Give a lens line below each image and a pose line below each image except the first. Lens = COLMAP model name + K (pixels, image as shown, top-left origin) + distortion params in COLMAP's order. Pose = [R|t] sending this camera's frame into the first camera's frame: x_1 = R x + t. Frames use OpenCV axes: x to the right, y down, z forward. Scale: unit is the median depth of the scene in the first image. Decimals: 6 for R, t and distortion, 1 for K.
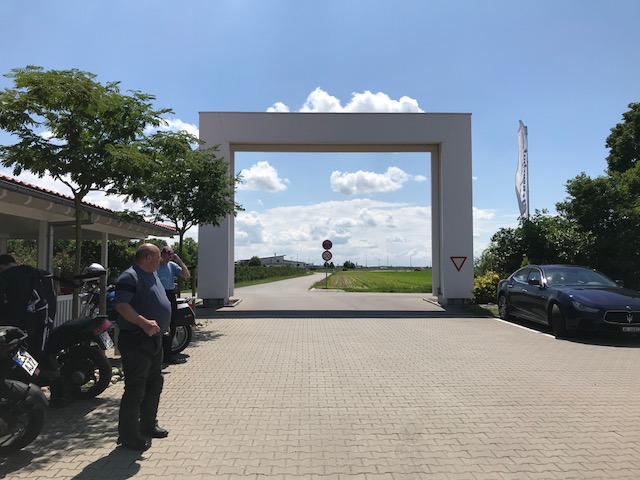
lens RADIAL K [[519.2, 0, 319.4], [0, 519.2, 231.7], [0, 0, 1]] dist [0.008274, -0.038635]
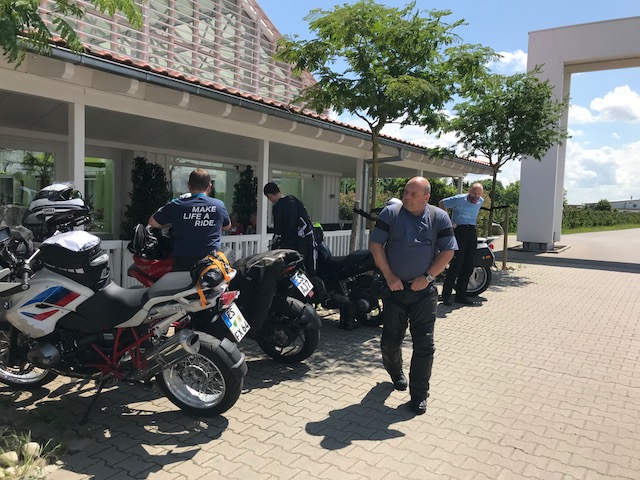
lens RADIAL K [[519.2, 0, 319.4], [0, 519.2, 231.7], [0, 0, 1]] dist [0.008274, -0.038635]
pose [[0.800042, 0.054682, -0.597447, 0.054731], [0.010682, 0.994382, 0.105315, 0.017820], [0.599849, -0.090638, 0.794963, 0.097364]]
